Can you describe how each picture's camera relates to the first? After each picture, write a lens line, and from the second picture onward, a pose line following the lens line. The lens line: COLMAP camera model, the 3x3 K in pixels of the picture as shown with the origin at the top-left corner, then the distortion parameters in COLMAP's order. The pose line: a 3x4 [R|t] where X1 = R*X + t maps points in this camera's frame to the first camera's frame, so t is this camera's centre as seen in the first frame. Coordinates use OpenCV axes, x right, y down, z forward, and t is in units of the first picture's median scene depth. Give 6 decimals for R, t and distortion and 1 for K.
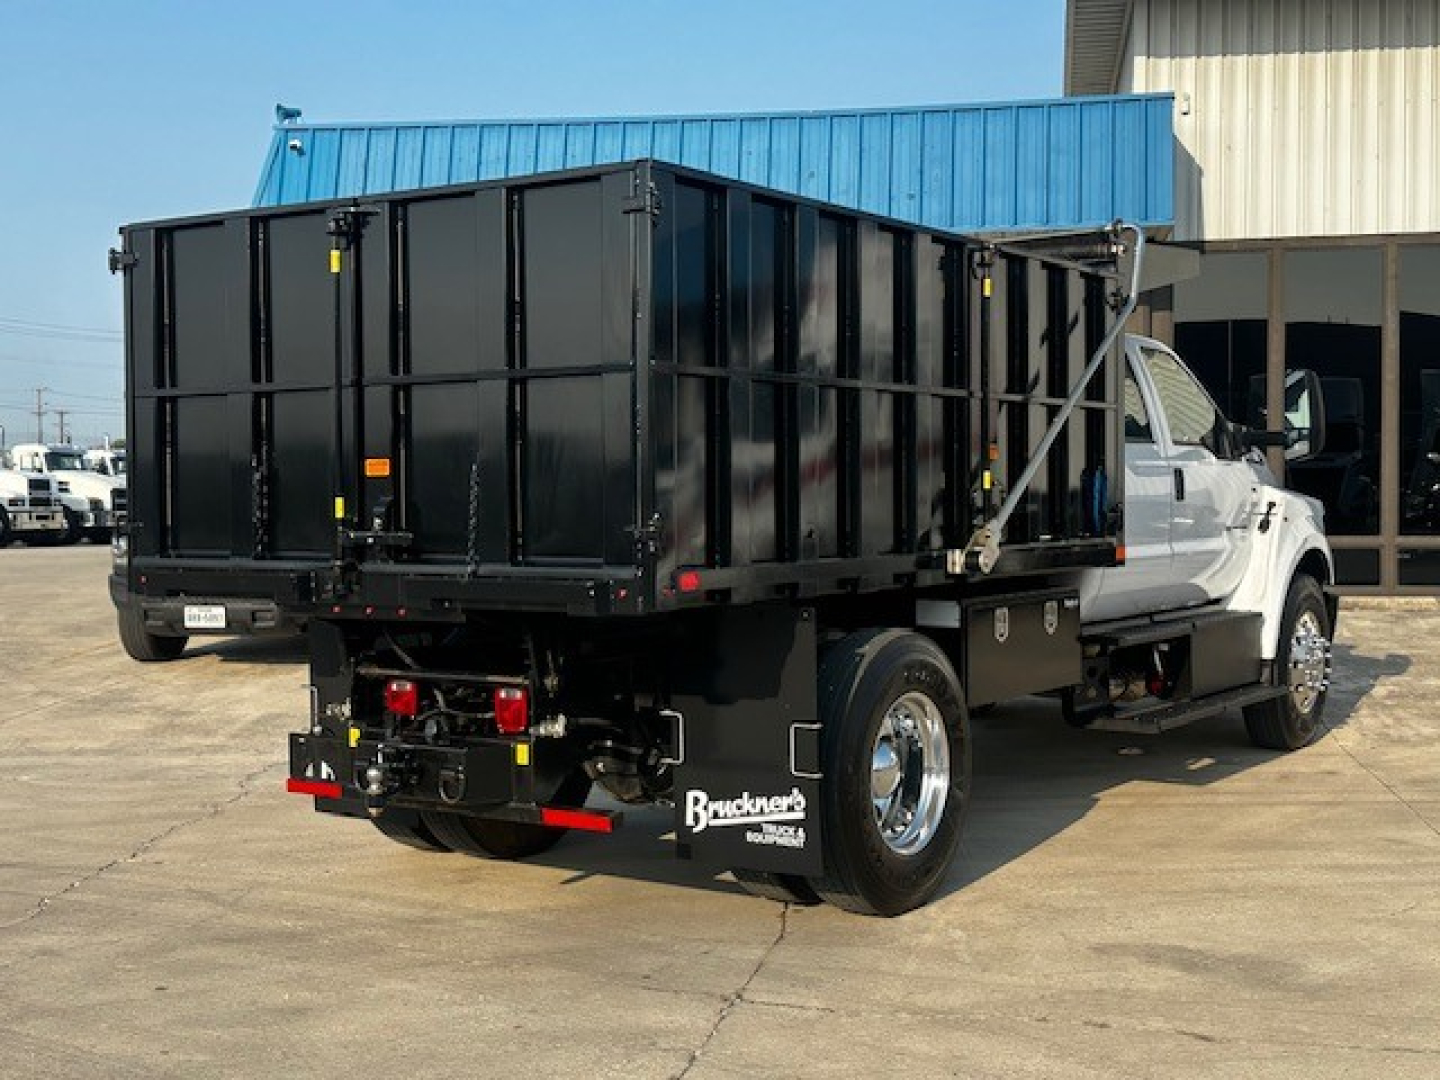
lens RADIAL K [[1697.1, 0, 722.0], [0, 1697.1, 536.4], [0, 0, 1]] dist [0.166588, -0.386467]
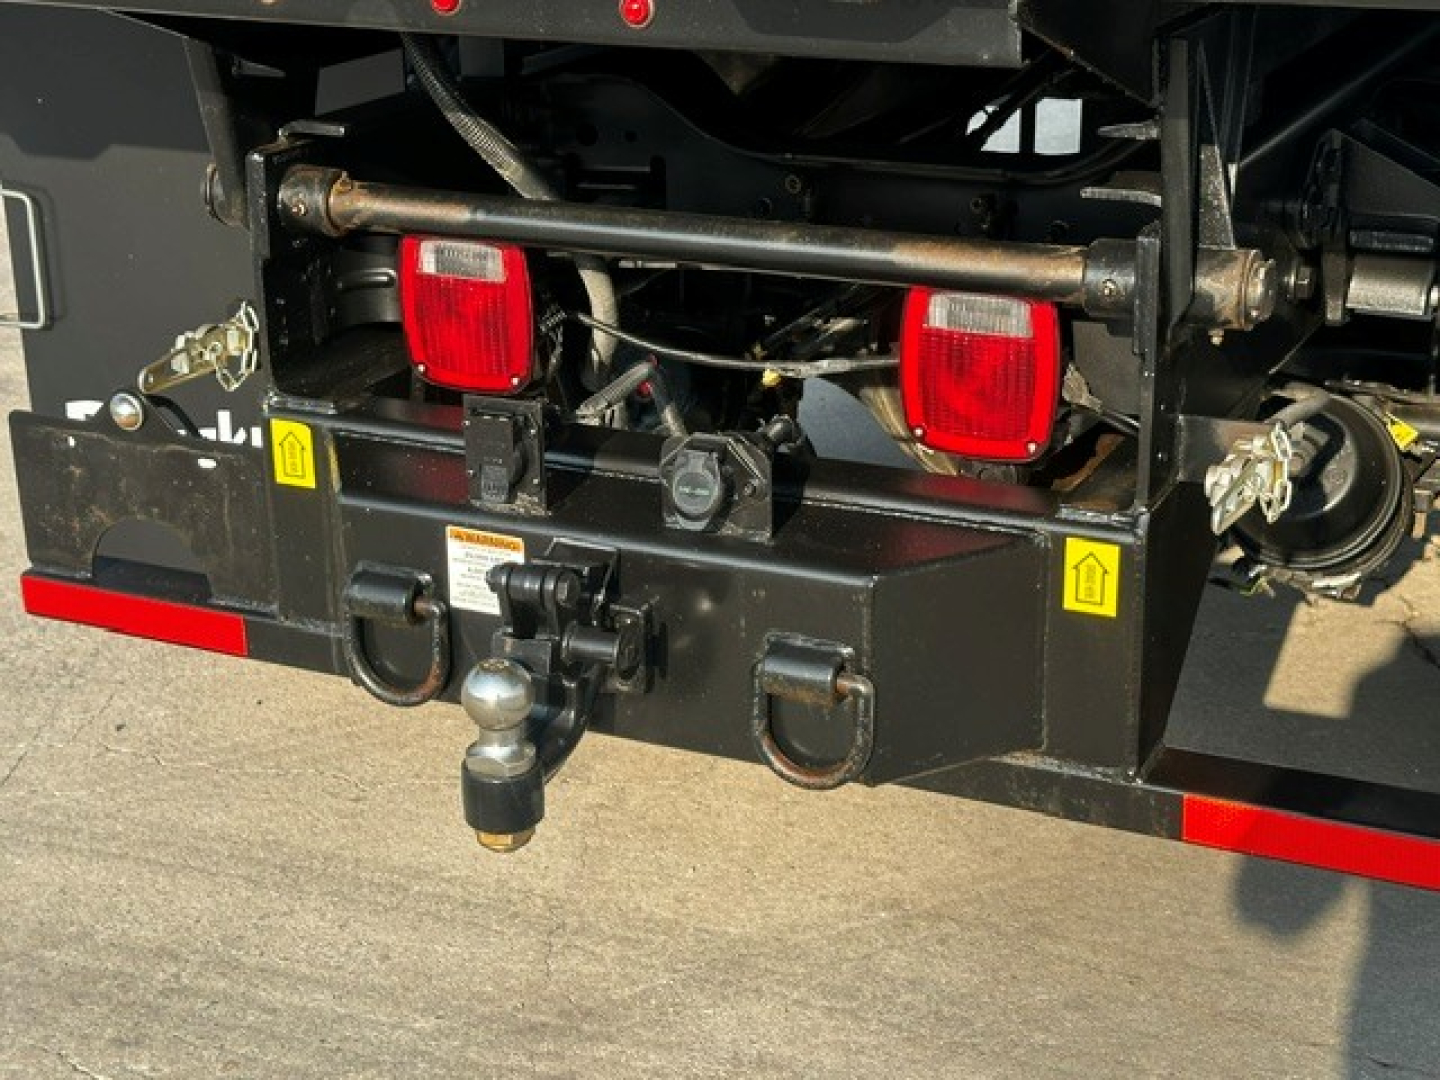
lens RADIAL K [[2299.6, 0, 718.3], [0, 2299.6, 543.3], [0, 0, 1]] dist [0.448047, -2.313420]
pose [[0.990793, -0.050750, 0.125514, -0.203087], [0.007515, 0.946272, 0.323283, 0.014779], [-0.135177, -0.319363, 0.937941, 0.673064]]
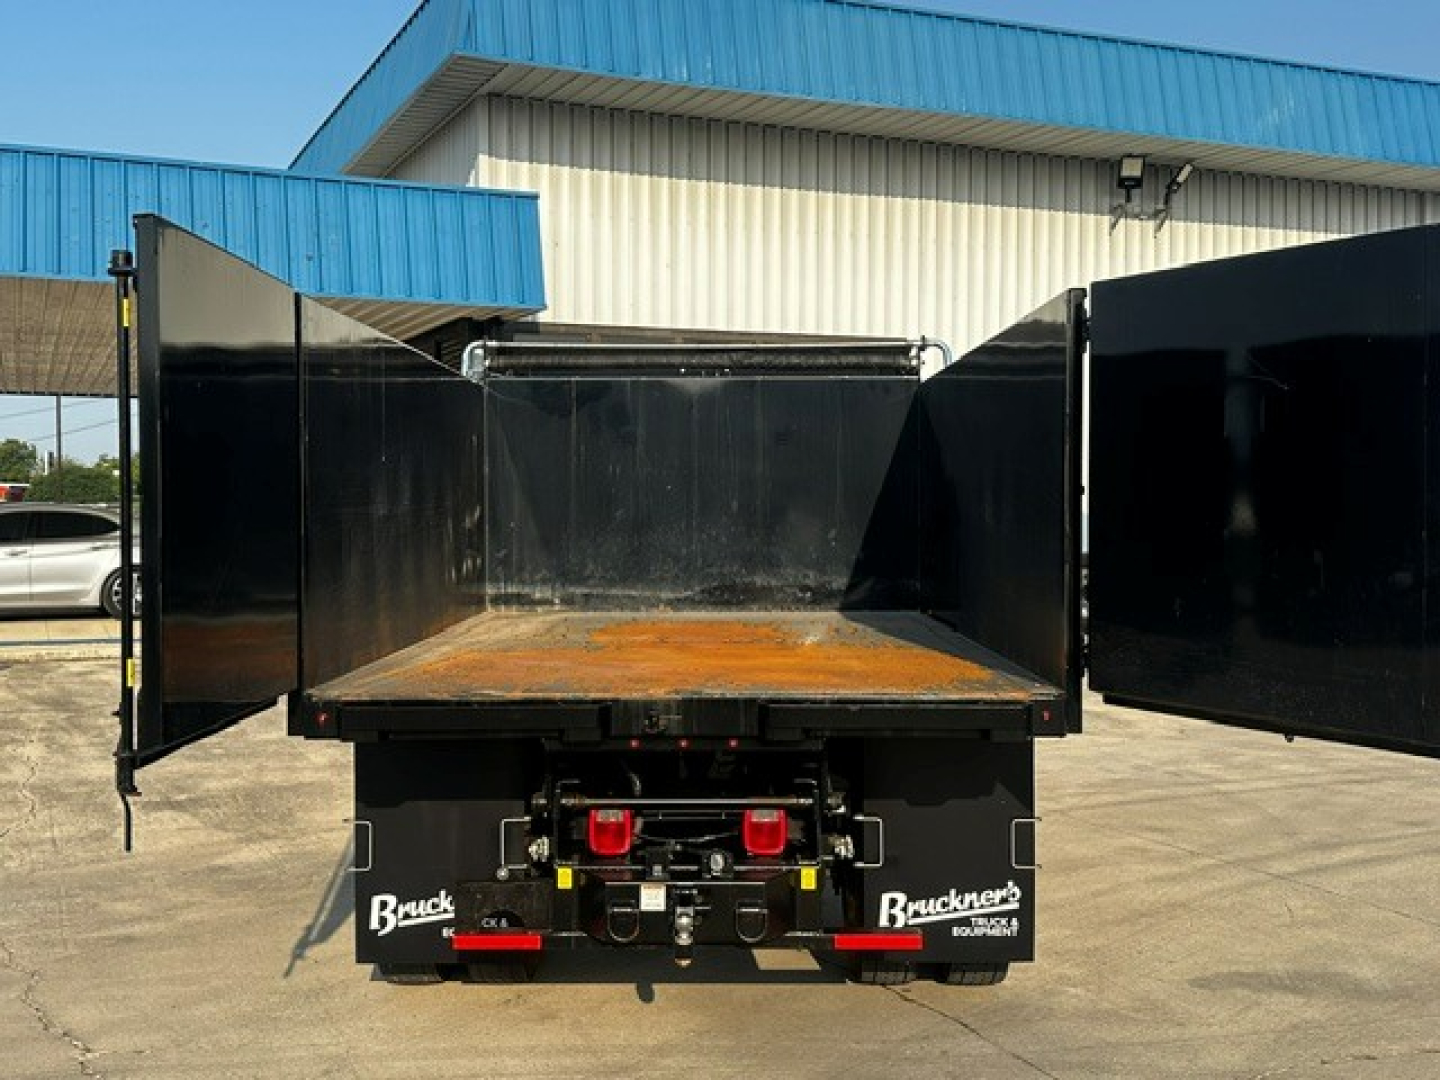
lens RADIAL K [[1510.9, 0, 699.2], [0, 1510.9, 541.3], [0, 0, 1]] dist [0.161064, -0.367437]
pose [[0.839203, -0.004813, 0.543797, -0.611243], [0.011060, 0.999905, -0.008218, -0.054557], [-0.543706, 0.012911, 0.839177, 0.299394]]
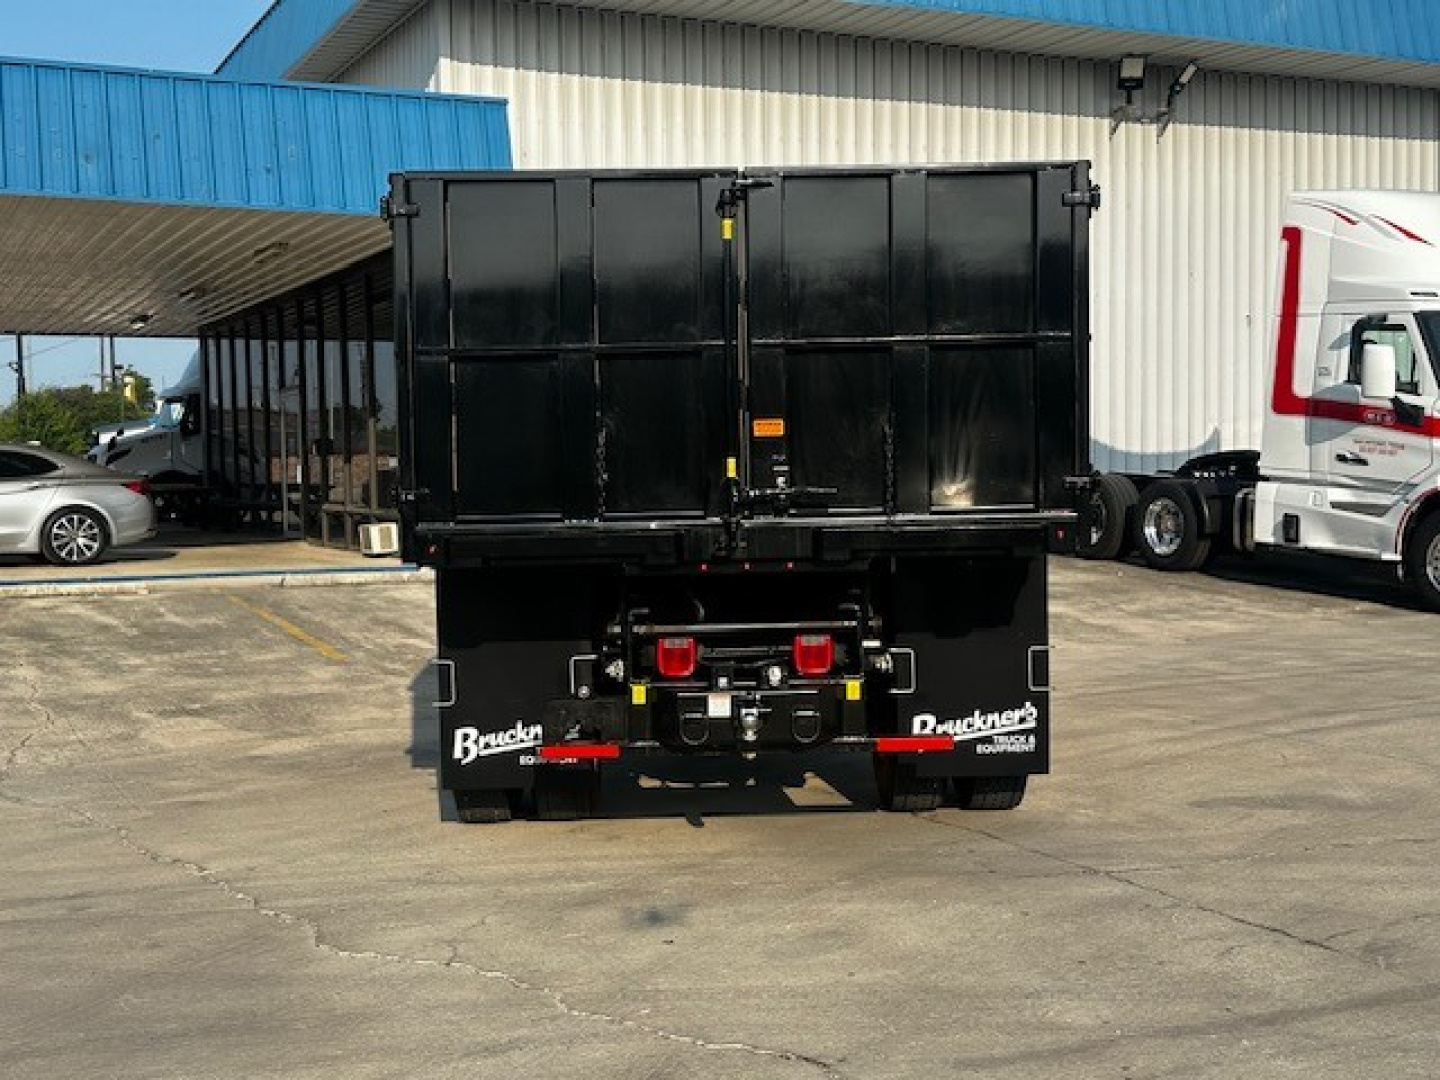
lens RADIAL K [[1697.1, 0, 722.0], [0, 1697.1, 536.4], [0, 0, 1]] dist [0.166588, -0.386467]
pose [[0.817832, -0.032413, 0.574543, -0.780318], [0.028802, 0.999467, 0.015387, 0.008780], [-0.574736, 0.003964, 0.818329, 0.148956]]
